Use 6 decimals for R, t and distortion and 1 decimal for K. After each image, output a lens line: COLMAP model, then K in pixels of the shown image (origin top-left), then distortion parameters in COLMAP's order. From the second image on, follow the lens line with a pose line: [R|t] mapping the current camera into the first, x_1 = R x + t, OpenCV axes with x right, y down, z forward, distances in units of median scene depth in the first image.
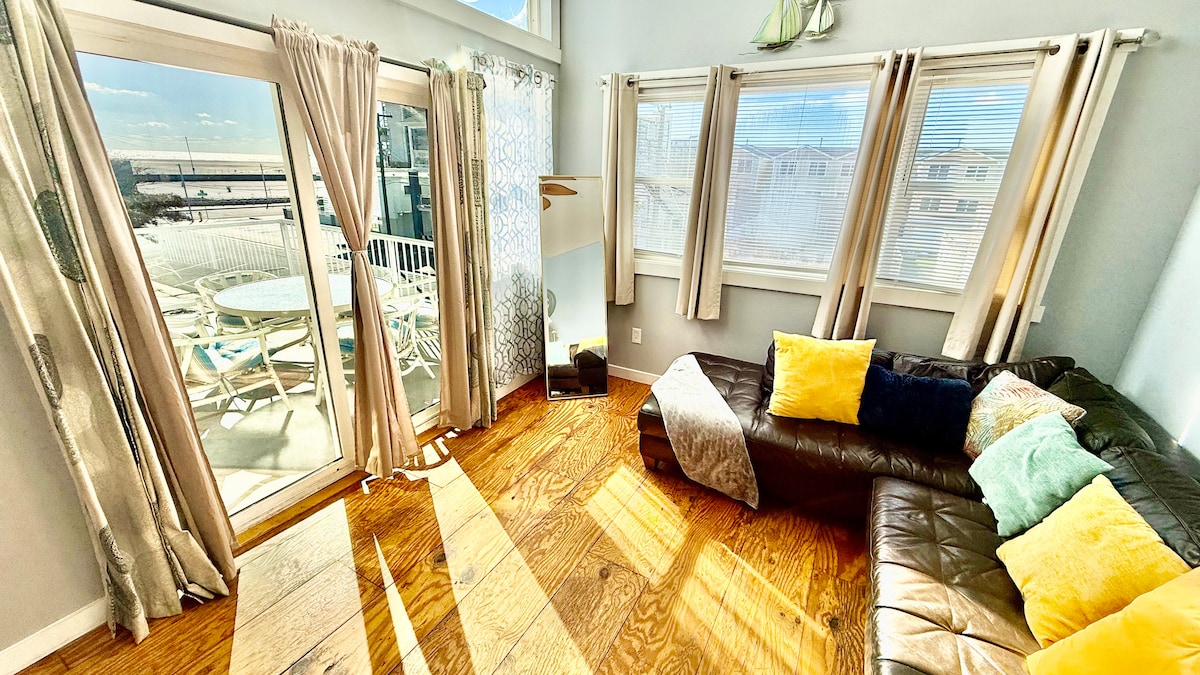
lens RADIAL K [[475.8, 0, 596.9], [0, 475.8, 337.5], [0, 0, 1]] dist [-0.001924, 0.000328]
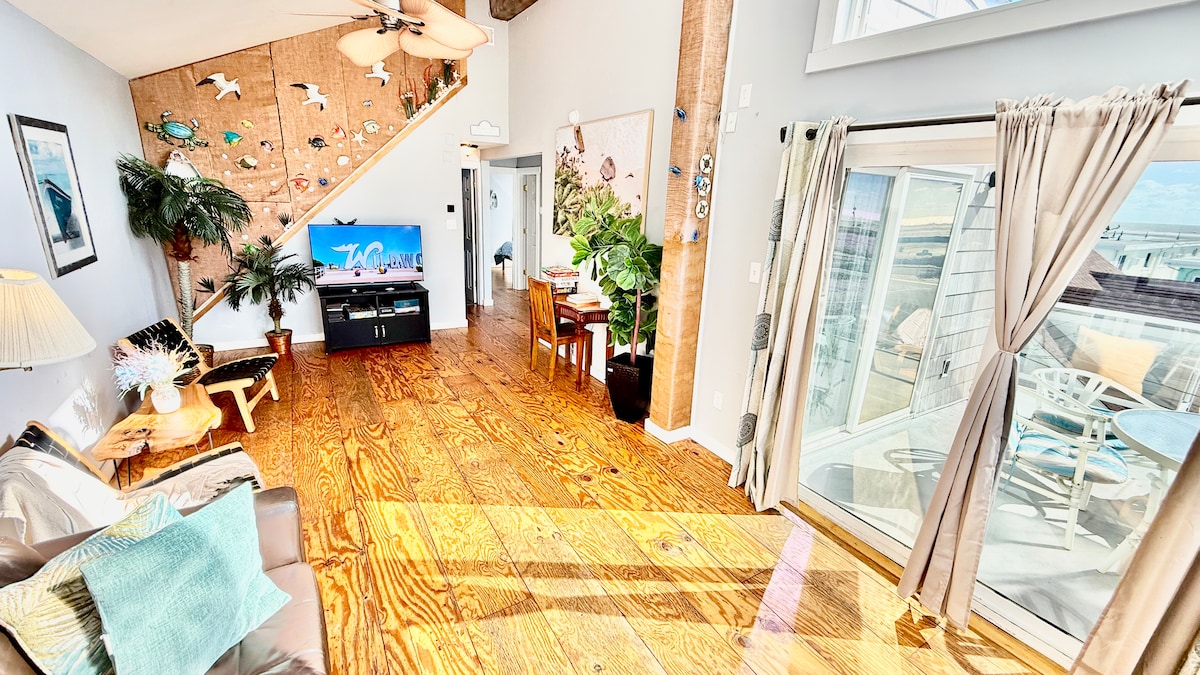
lens RADIAL K [[475.8, 0, 595.5], [0, 475.8, 338.8], [0, 0, 1]] dist [-0.001924, 0.000328]
pose [[-0.491977, 0.195160, -0.848452, 0.456742], [-0.352689, 0.846326, 0.399178, -0.238061], [0.795971, 0.495626, -0.347542, 0.619942]]
